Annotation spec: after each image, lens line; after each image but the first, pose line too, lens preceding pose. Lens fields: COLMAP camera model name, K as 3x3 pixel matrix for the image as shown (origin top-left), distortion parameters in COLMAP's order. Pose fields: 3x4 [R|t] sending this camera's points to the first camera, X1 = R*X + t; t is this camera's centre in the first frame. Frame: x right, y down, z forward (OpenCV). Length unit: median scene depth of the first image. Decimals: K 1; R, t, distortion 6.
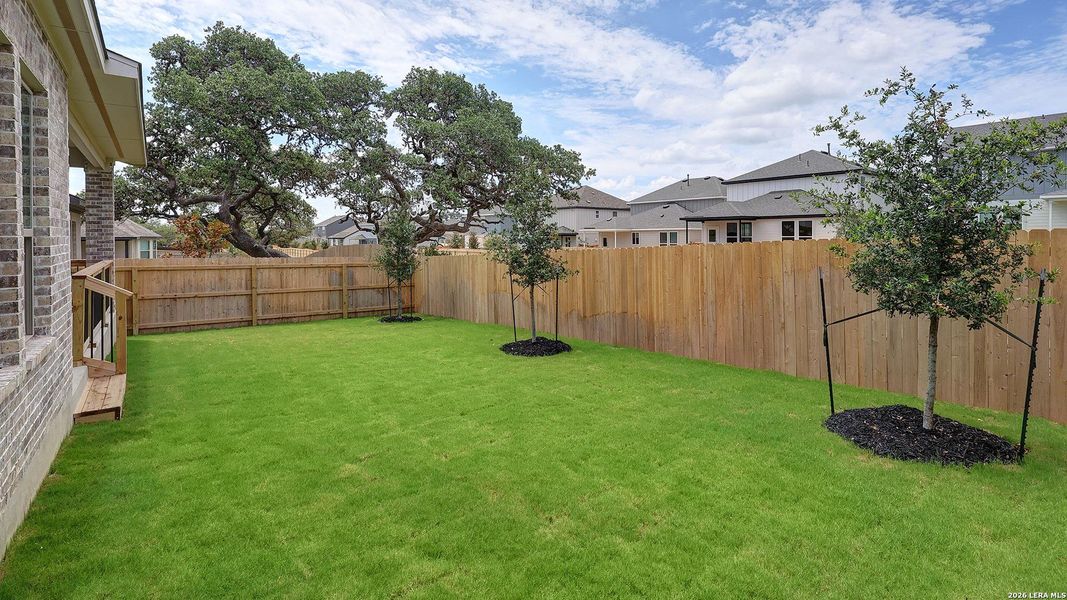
lens RADIAL K [[480.8, 0, 533.8], [0, 480.8, 292.9], [0, 0, 1]] dist [-0.001036, -0.000113]
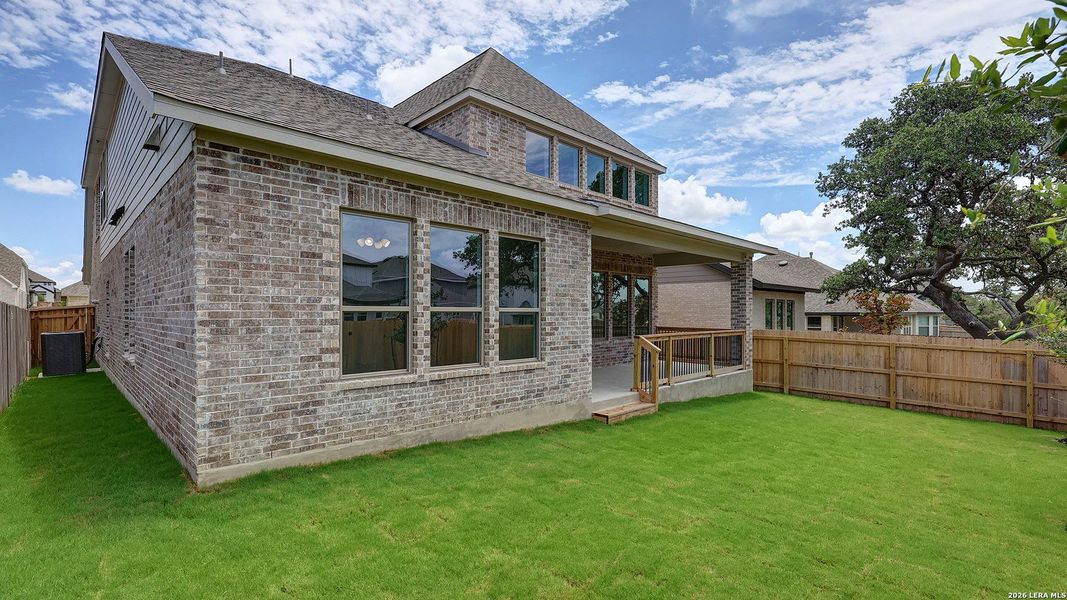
lens RADIAL K [[480.8, 0, 533.8], [0, 480.8, 292.9], [0, 0, 1]] dist [-0.001036, -0.000113]
pose [[0.109514, -0.036792, -0.993304, 0.276397], [-0.119548, 0.991573, -0.049908, -0.024226], [0.986770, 0.124213, 0.104192, 0.191577]]
